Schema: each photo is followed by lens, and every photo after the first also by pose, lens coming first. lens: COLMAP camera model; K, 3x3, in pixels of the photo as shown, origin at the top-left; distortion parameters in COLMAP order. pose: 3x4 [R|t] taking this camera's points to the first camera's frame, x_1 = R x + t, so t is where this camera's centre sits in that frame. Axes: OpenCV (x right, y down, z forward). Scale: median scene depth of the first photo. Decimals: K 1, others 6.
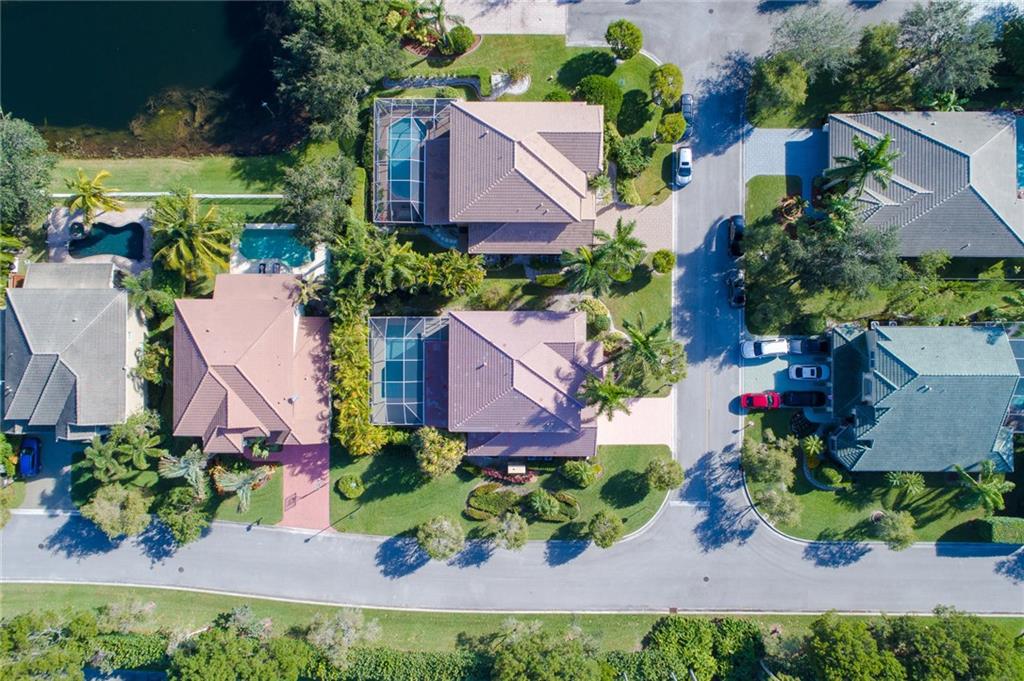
lens RADIAL K [[705.2, 0, 512.0], [0, 705.2, 340.5], [0, 0, 1]] dist [0.006094, 0.003691]
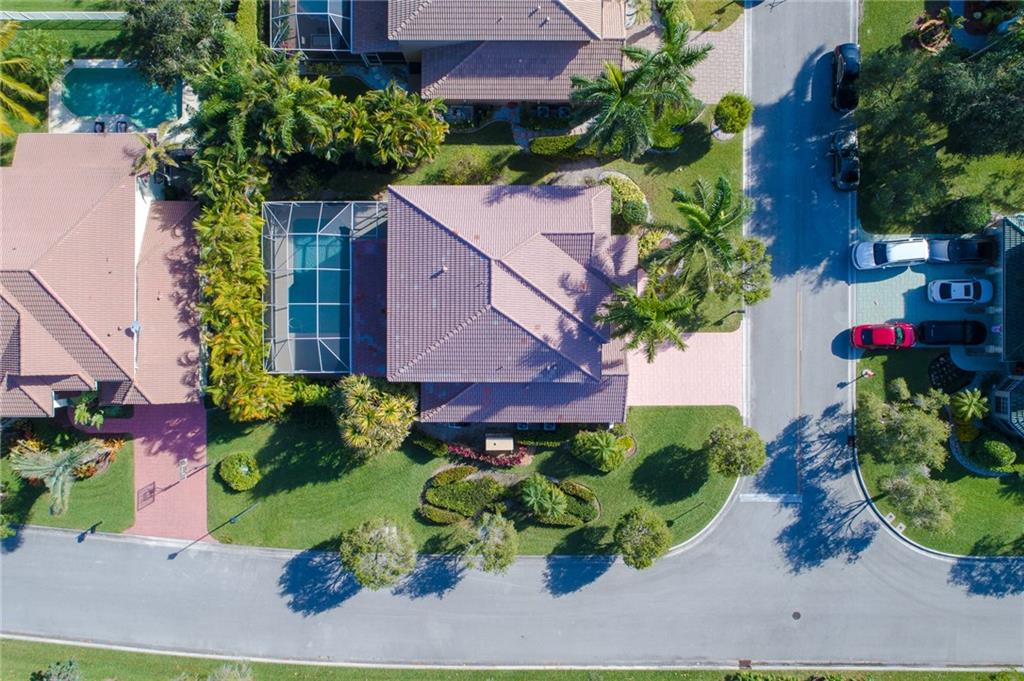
lens RADIAL K [[705.2, 0, 512.0], [0, 705.2, 340.5], [0, 0, 1]] dist [0.006094, 0.003691]
pose [[0.999998, -0.002063, -0.000380, 0.018006], [0.002067, 0.999952, 0.009583, 0.082832], [0.000360, -0.009583, 0.999954, 0.363885]]
